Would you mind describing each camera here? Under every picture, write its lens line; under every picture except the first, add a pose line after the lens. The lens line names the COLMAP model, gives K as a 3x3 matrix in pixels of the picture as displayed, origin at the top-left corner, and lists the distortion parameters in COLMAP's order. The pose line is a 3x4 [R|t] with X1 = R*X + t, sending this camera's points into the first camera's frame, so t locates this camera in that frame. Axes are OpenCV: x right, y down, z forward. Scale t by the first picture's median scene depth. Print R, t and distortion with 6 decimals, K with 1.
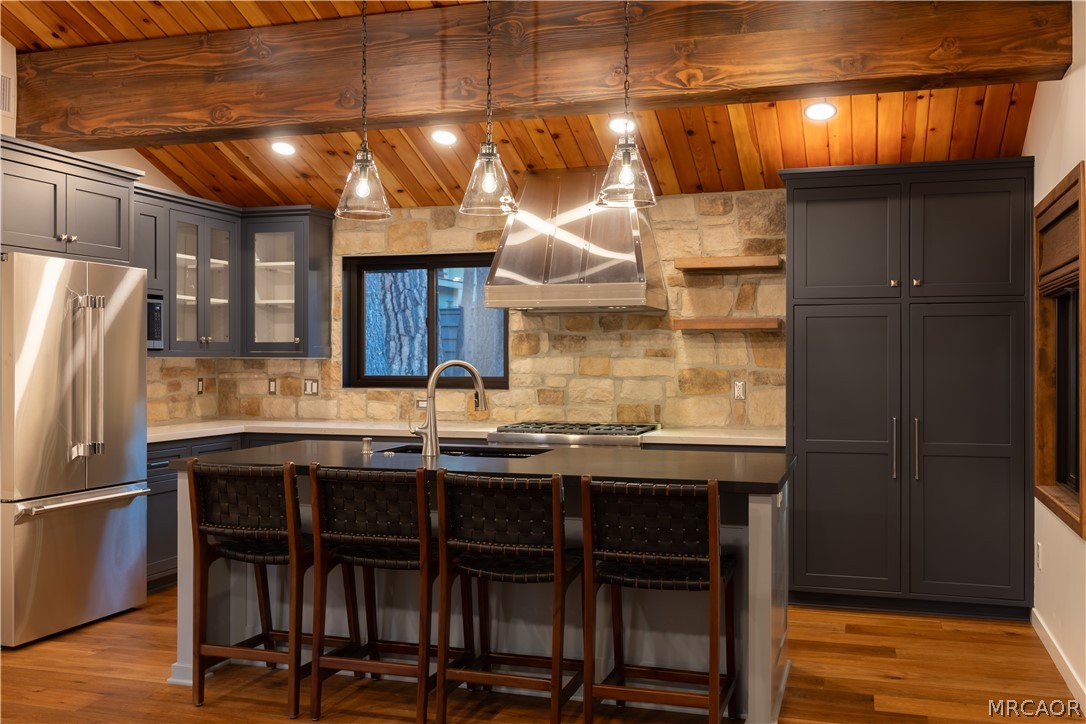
lens RADIAL K [[1062.7, 0, 578.0], [0, 1062.7, 350.6], [0, 0, 1]] dist [-0.004490, 0.000000]
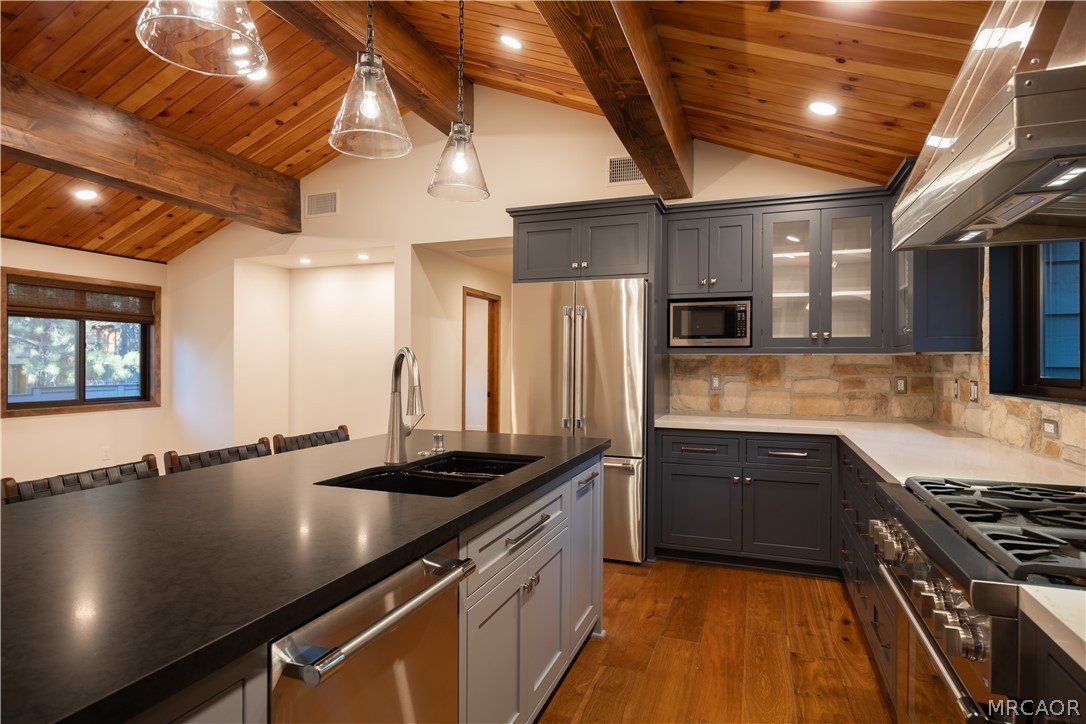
lens RADIAL K [[591.6, 0, 545.2], [0, 591.6, 357.8], [0, 0, 1]] dist [-0.011372, 0.002283]
pose [[-0.087759, -0.010903, -0.996082, 0.211099], [0.001456, 0.999938, -0.011073, 0.015807], [0.996141, -0.002422, -0.087738, 0.789662]]
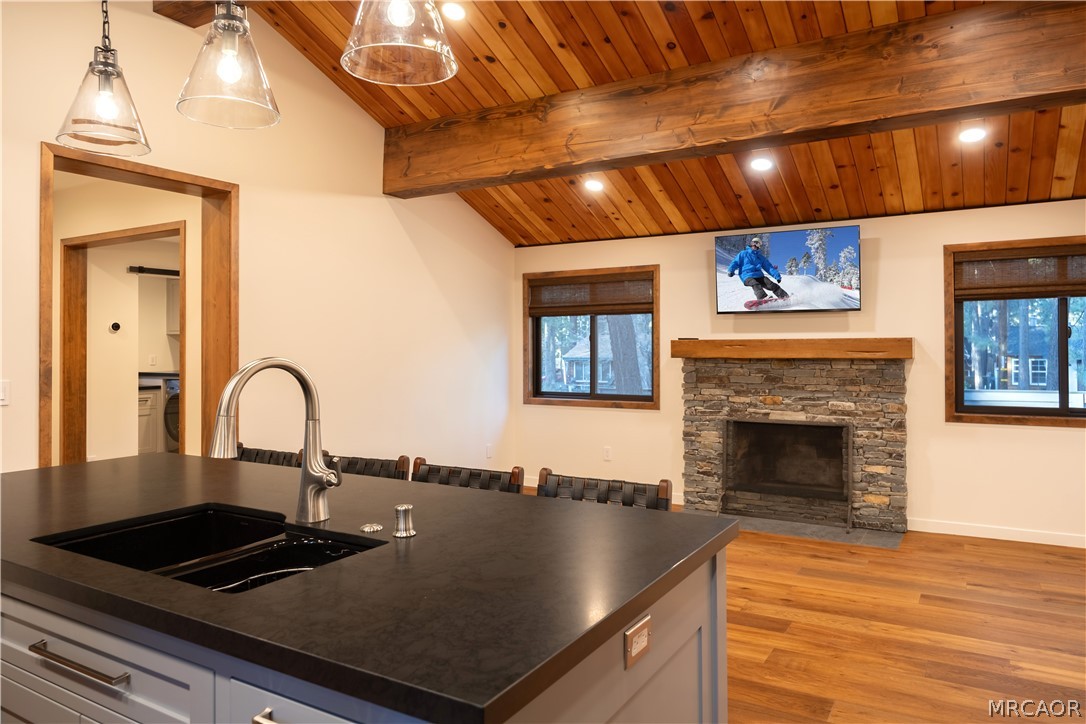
lens RADIAL K [[721.7, 0, 519.1], [0, 721.7, 344.6], [0, 0, 1]] dist [0.017592, -0.007790]
pose [[-0.958876, 0.005813, 0.283766, -0.233950], [0.002619, 0.999929, -0.011636, 0.007134], [-0.283813, -0.010415, -0.958823, 0.915580]]
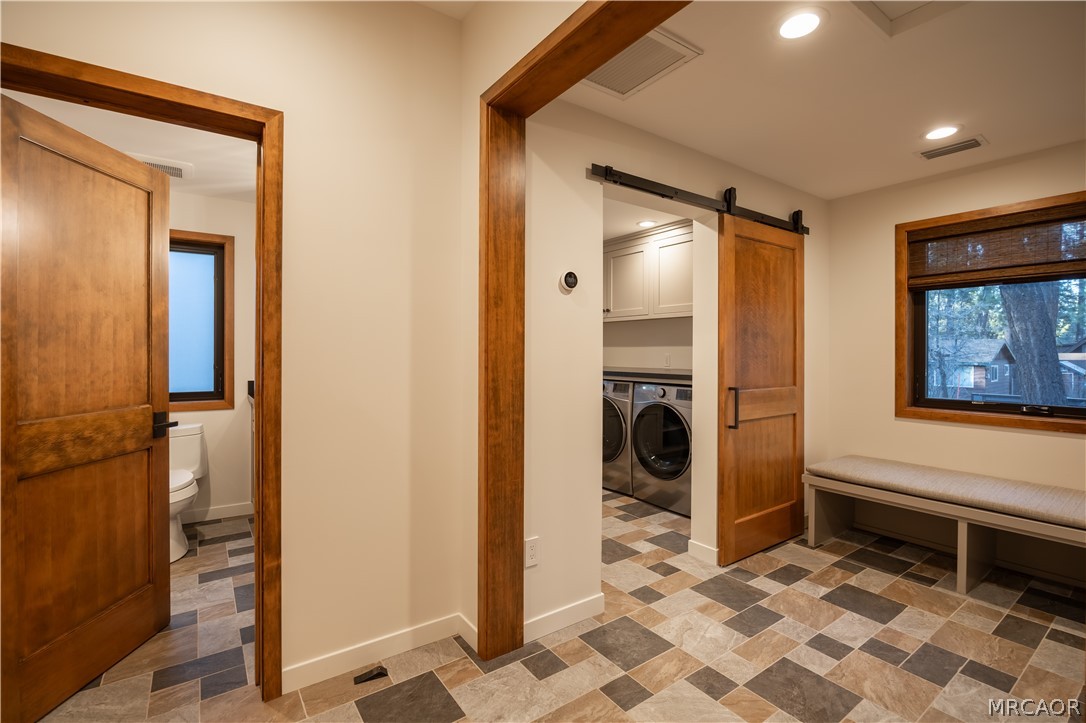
lens RADIAL K [[475.1, 0, 530.7], [0, 475.1, 361.2], [0, 0, 1]] dist [-0.000975, -0.000104]
pose [[-0.760162, -0.009331, 0.649666, 0.386071], [-0.004377, 0.999948, 0.009241, 0.022936], [-0.649719, 0.004181, -0.760163, 0.387432]]
